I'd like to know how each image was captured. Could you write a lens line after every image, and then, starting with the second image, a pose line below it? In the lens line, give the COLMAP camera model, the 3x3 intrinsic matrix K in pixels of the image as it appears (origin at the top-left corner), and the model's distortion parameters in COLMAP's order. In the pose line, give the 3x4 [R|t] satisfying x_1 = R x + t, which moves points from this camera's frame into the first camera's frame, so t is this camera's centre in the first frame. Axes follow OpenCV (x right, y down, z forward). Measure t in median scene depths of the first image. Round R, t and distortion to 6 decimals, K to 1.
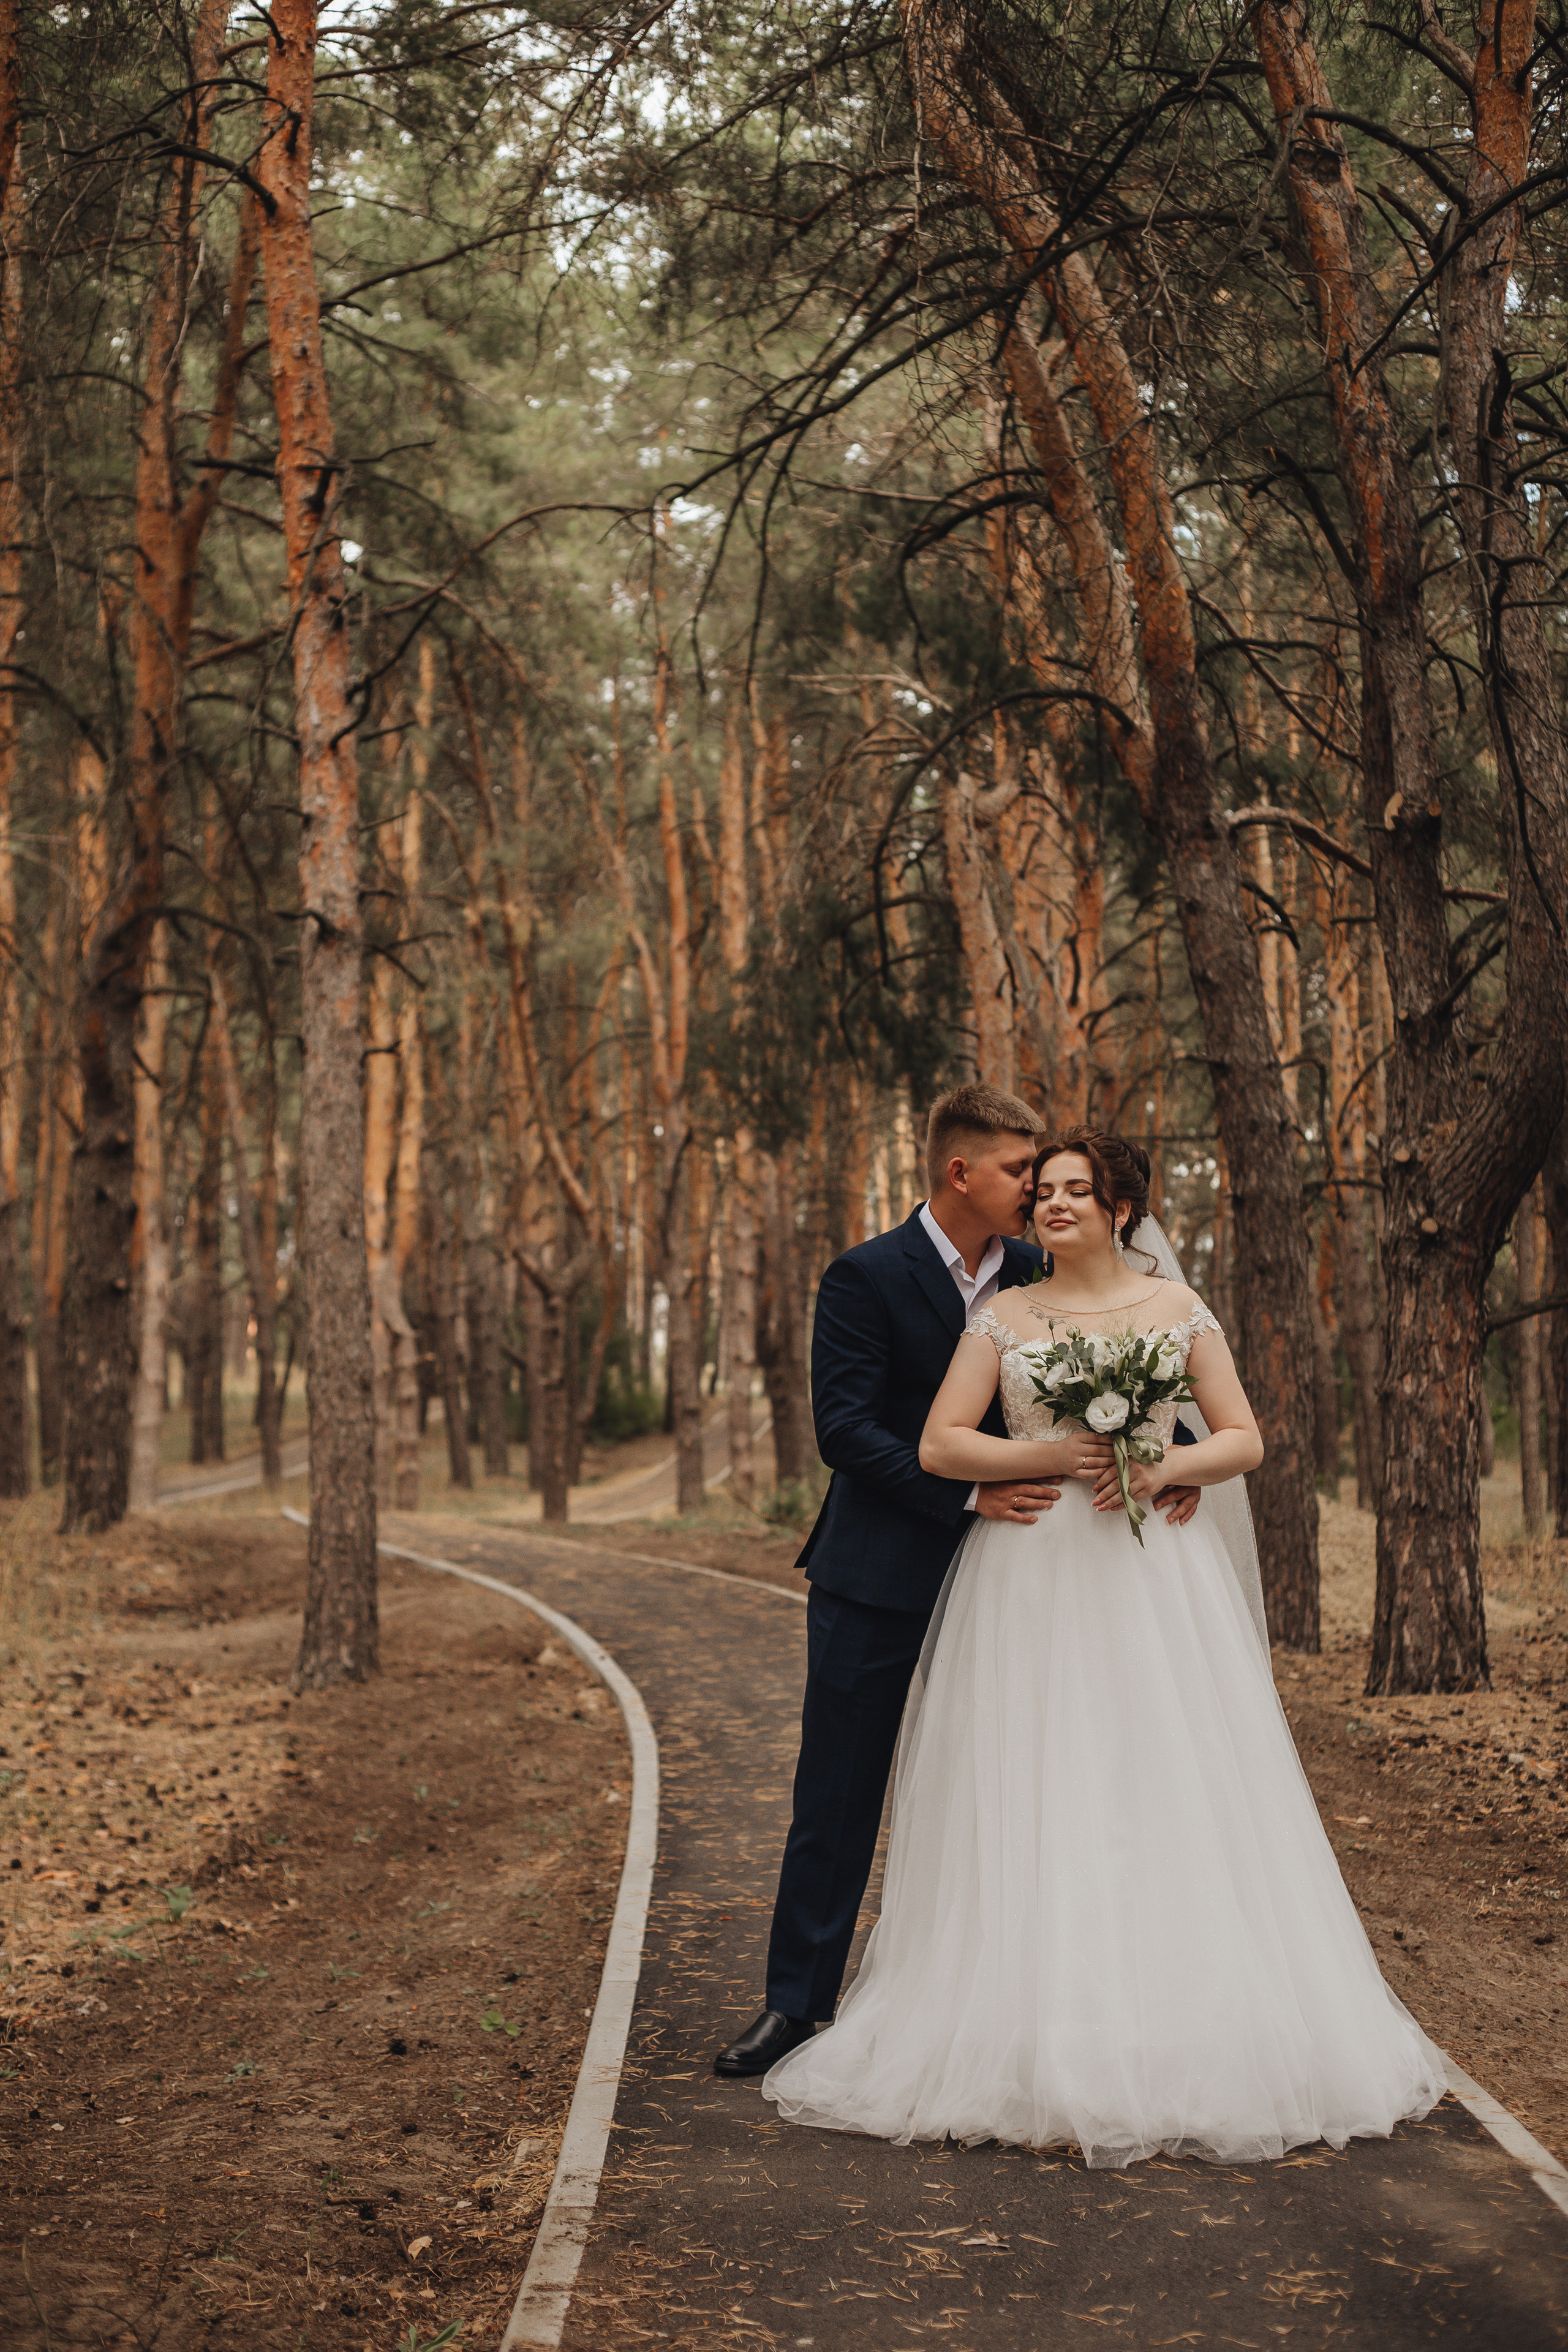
lens RADIAL K [[3495.5, 0, 799.8], [0, 3495.5, 1160.0], [0, 0, 1]] dist [-0.067972, -0.122634]
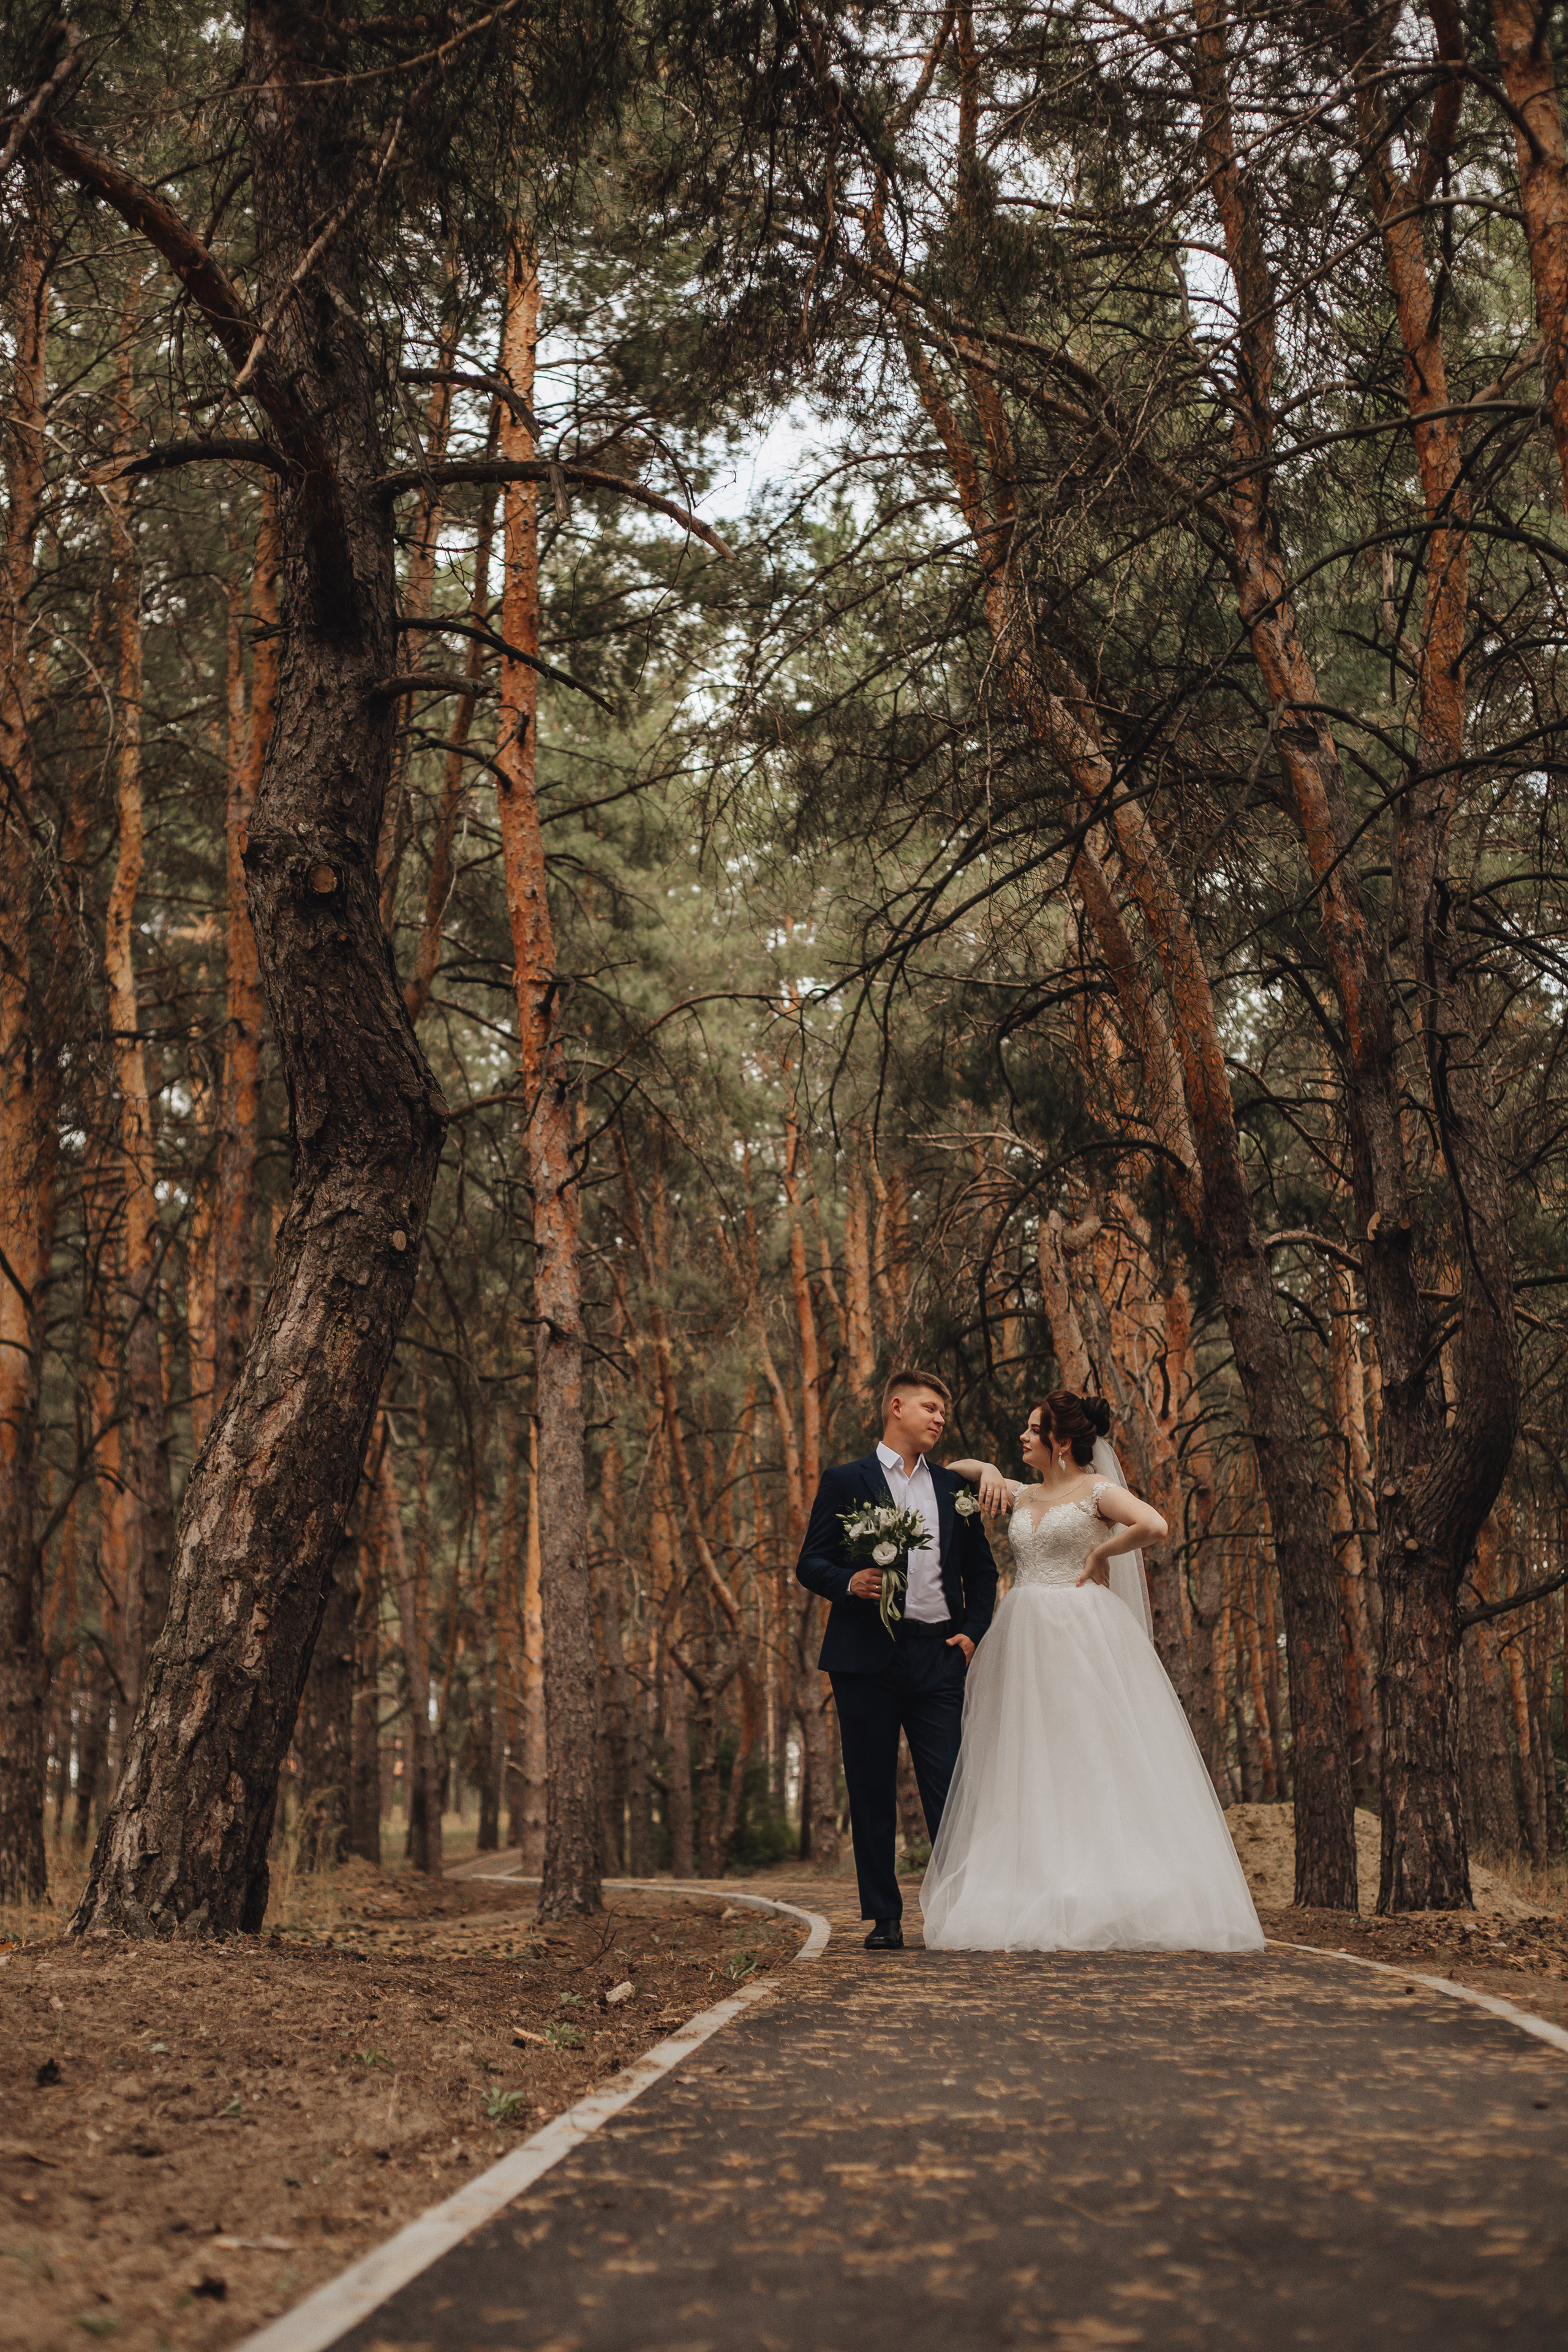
lens RADIAL K [[3495.5, 0, 799.8], [0, 3495.5, 1160.0], [0, 0, 1]] dist [-0.067972, -0.122634]
pose [[0.999249, -0.018772, -0.033908, 0.000396], [0.014174, 0.991268, -0.131102, 0.030052], [0.036073, 0.130523, 0.990789, -0.210352]]
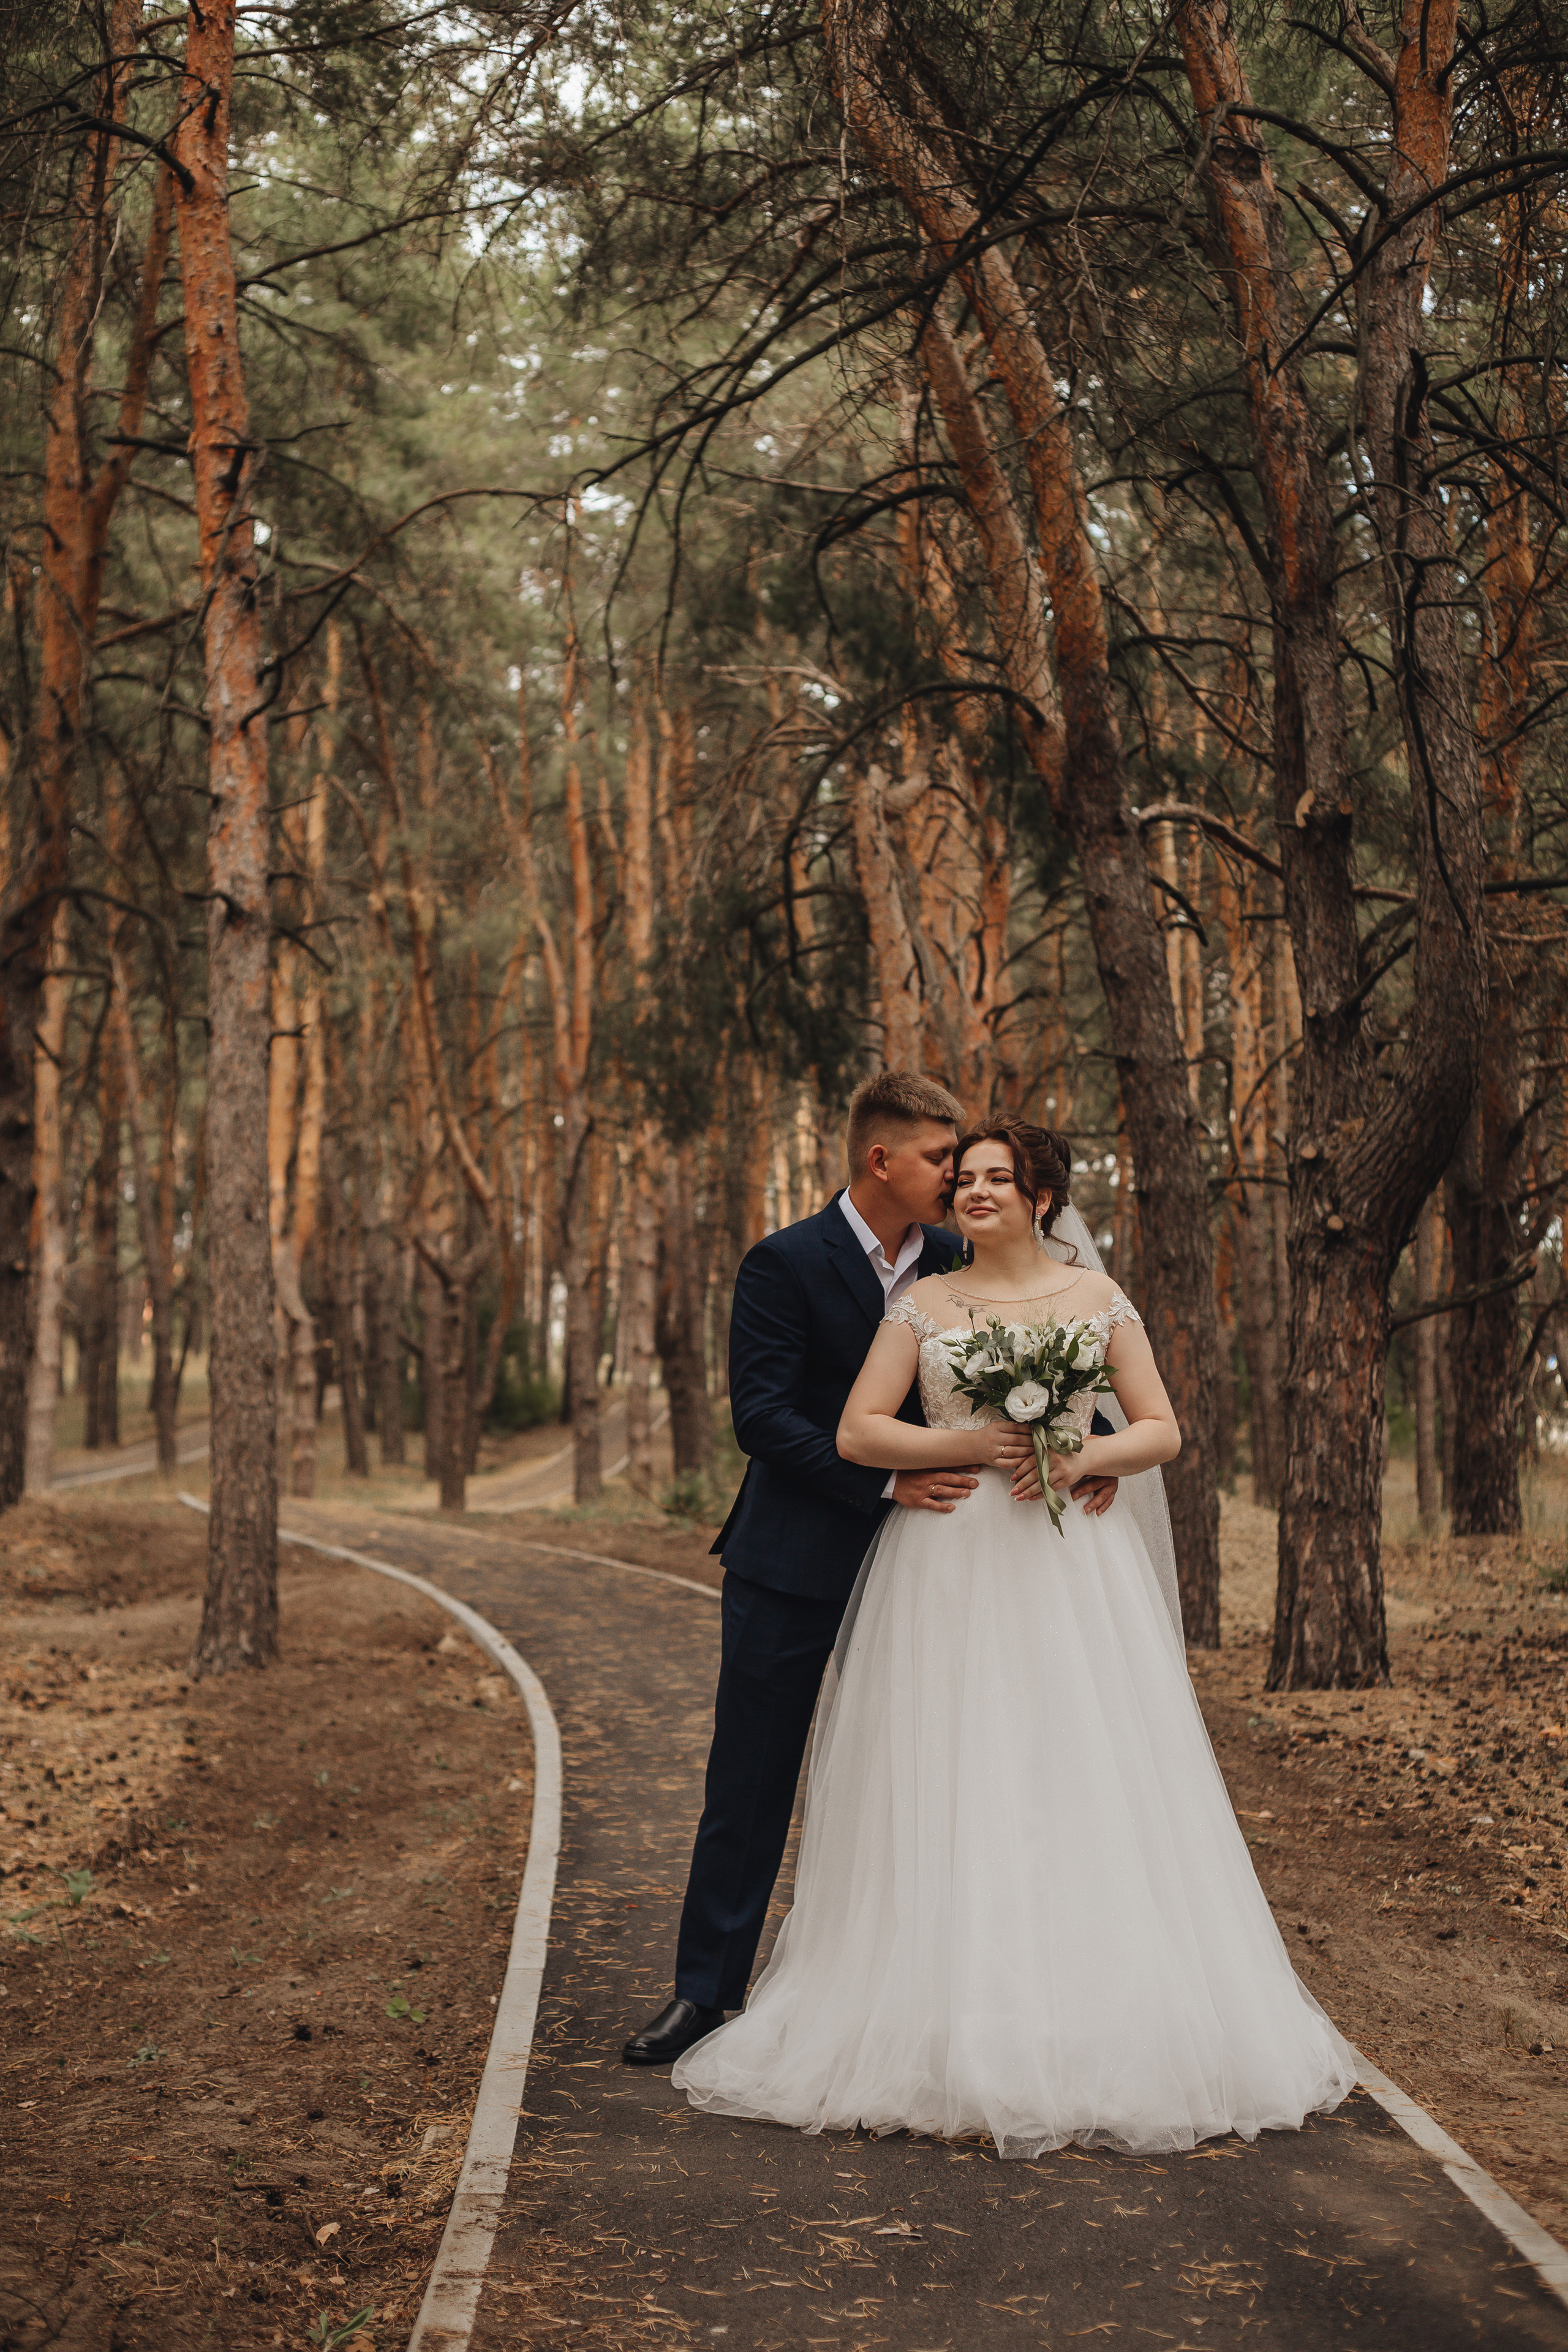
lens RADIAL K [[3495.5, 0, 799.8], [0, 3495.5, 1160.0], [0, 0, 1]] dist [-0.067972, -0.122634]
pose [[0.999495, 0.013058, 0.028953, -0.001763], [-0.013118, 0.999912, 0.001872, 0.000621], [-0.028926, -0.002251, 0.999579, 0.001184]]
